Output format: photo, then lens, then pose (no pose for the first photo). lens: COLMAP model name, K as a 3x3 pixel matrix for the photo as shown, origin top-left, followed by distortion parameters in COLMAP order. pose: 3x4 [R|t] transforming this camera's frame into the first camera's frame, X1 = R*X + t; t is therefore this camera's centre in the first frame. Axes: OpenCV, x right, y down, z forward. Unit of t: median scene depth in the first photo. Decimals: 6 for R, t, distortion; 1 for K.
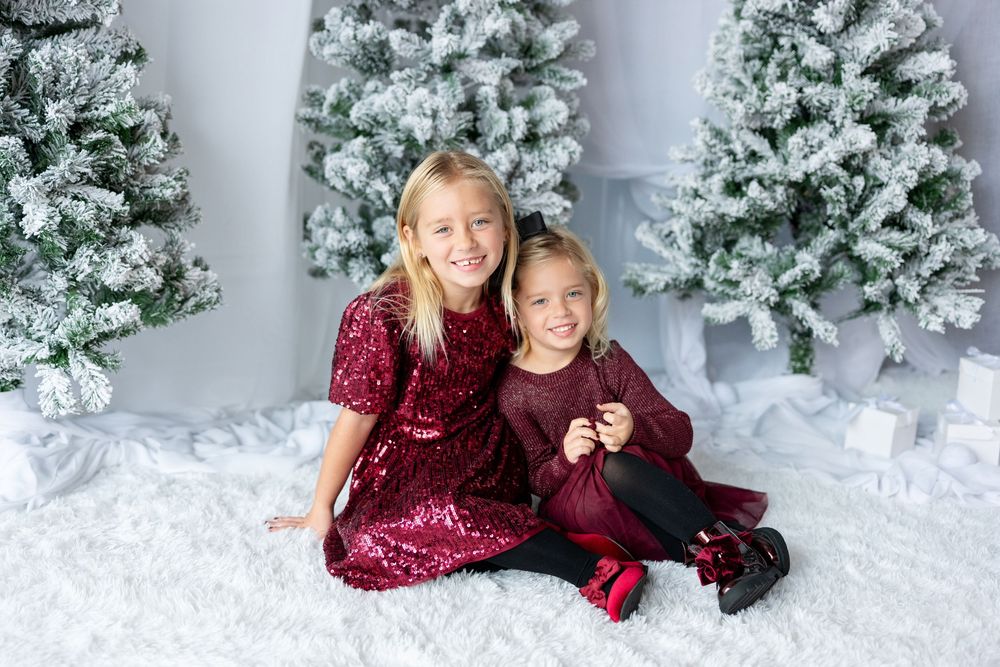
lens RADIAL K [[1389.9, 0, 495.8], [0, 1389.9, 332.0], [0, 0, 1]] dist [-0.000605, 0.000000]
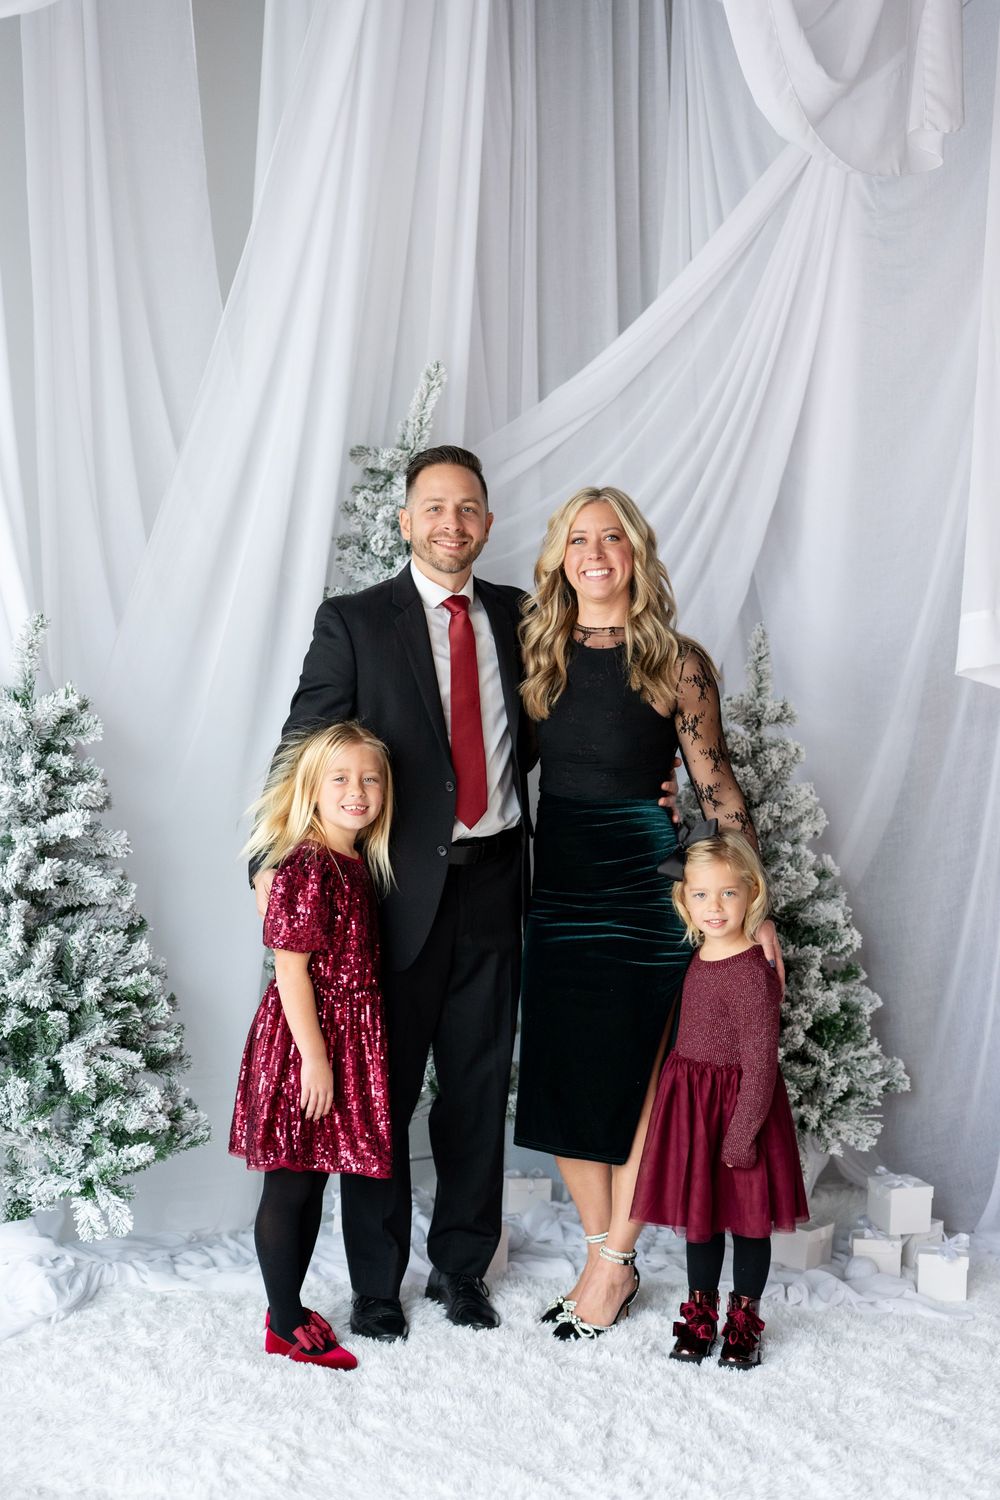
lens RADIAL K [[2247.3, 0, 448.2], [0, 2247.3, 699.3], [0, 0, 1]] dist [-0.003140, 0.000000]
pose [[0.999804, -0.006756, 0.018616, -0.028603], [0.009874, 0.984900, -0.172845, -0.052034], [-0.017167, 0.172995, 0.984773, -0.841203]]
